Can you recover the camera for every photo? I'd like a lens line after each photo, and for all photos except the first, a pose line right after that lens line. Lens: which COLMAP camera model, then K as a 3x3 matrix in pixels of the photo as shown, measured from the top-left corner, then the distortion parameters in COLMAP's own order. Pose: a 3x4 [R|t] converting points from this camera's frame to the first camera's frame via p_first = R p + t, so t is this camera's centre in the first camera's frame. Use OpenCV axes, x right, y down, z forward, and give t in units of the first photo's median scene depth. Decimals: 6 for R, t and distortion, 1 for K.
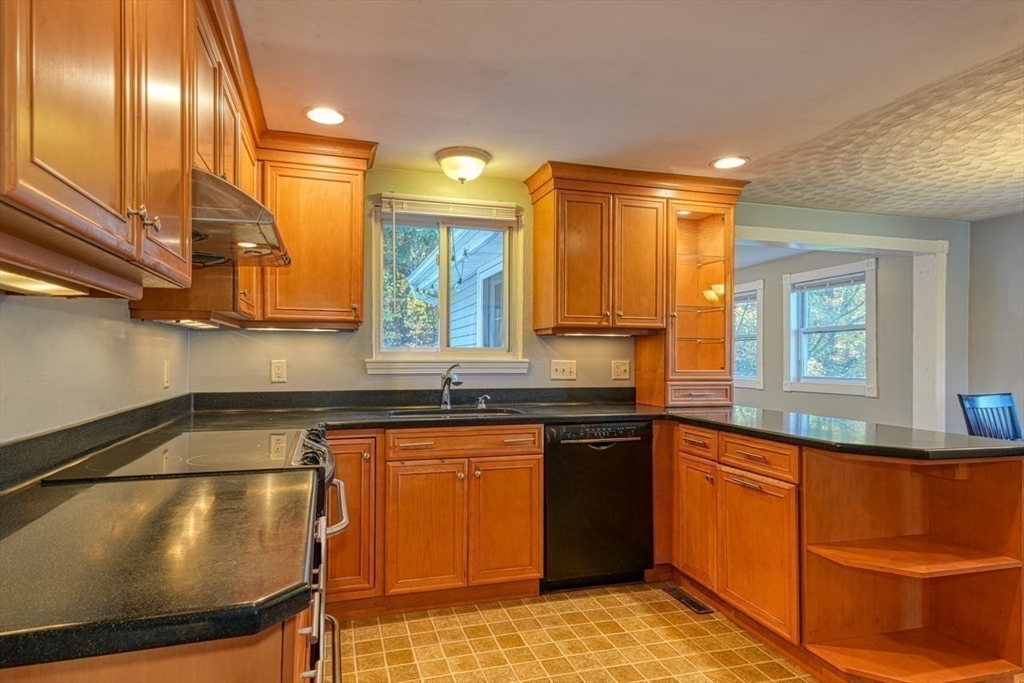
lens RADIAL K [[562.9, 0, 496.9], [0, 562.9, 358.2], [0, 0, 1]] dist [0.037416, 0.000155]
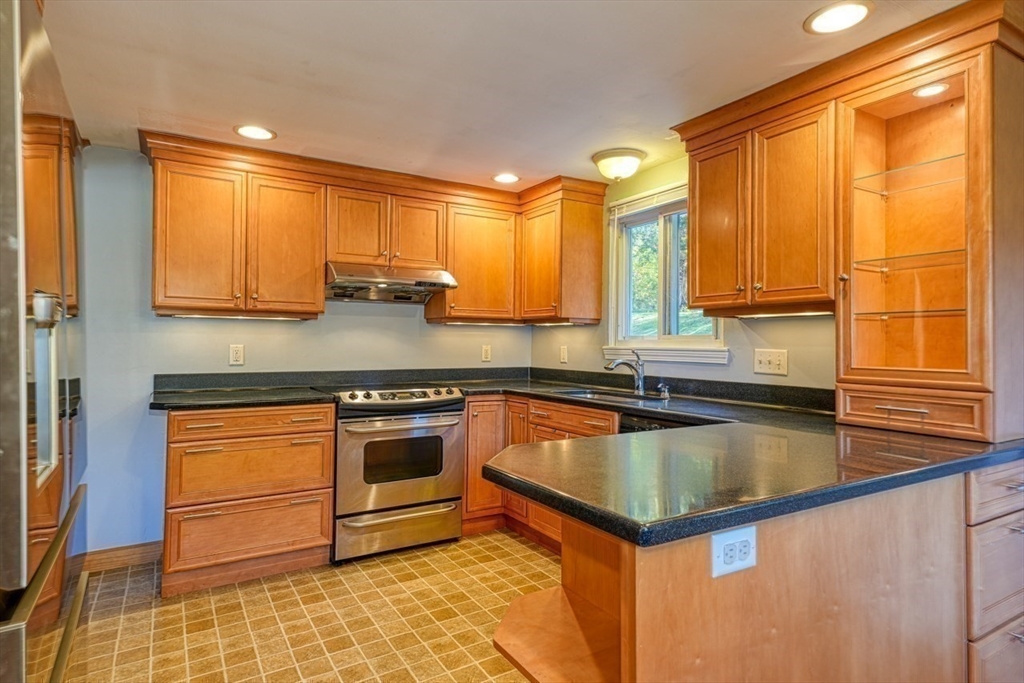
lens RADIAL K [[562.9, 0, 514.9], [0, 562.9, 336.2], [0, 0, 1]] dist [0.037416, 0.000155]
pose [[0.269923, -0.014702, -0.962770, 0.855739], [-0.012218, 0.999751, -0.018692, 0.005088], [0.962805, 0.016808, 0.269676, 0.495436]]
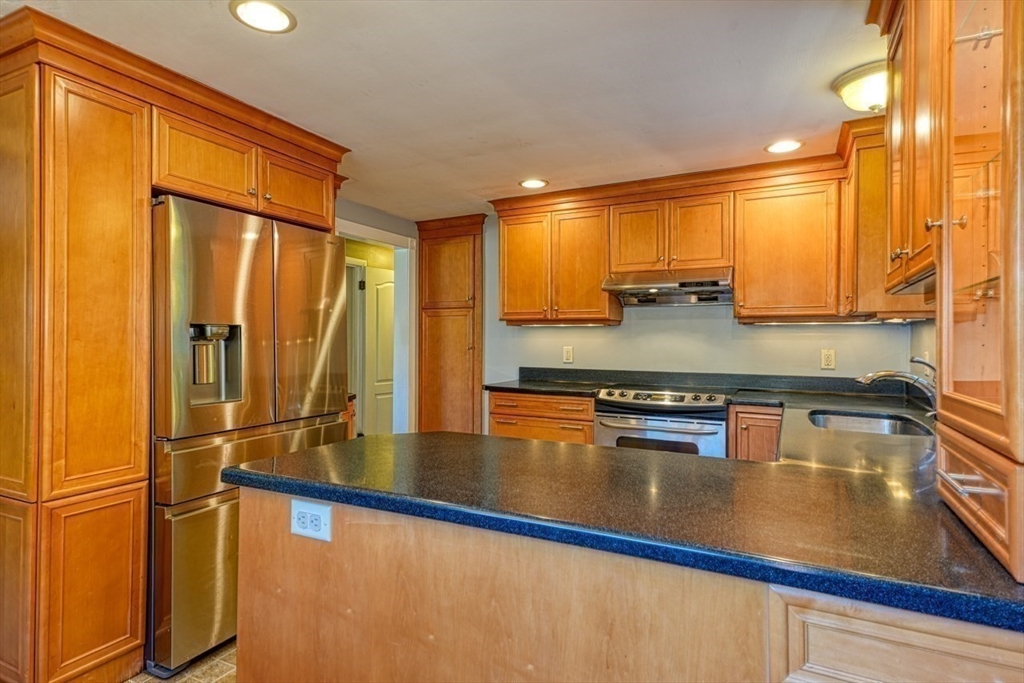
lens RADIAL K [[562.9, 0, 512.3], [0, 562.9, 340.8], [0, 0, 1]] dist [0.037416, 0.000155]
pose [[-0.686234, -0.012358, -0.727276, 0.756297], [-0.016585, 0.999862, -0.001341, -0.002176], [0.727192, 0.011142, -0.686344, 1.090732]]
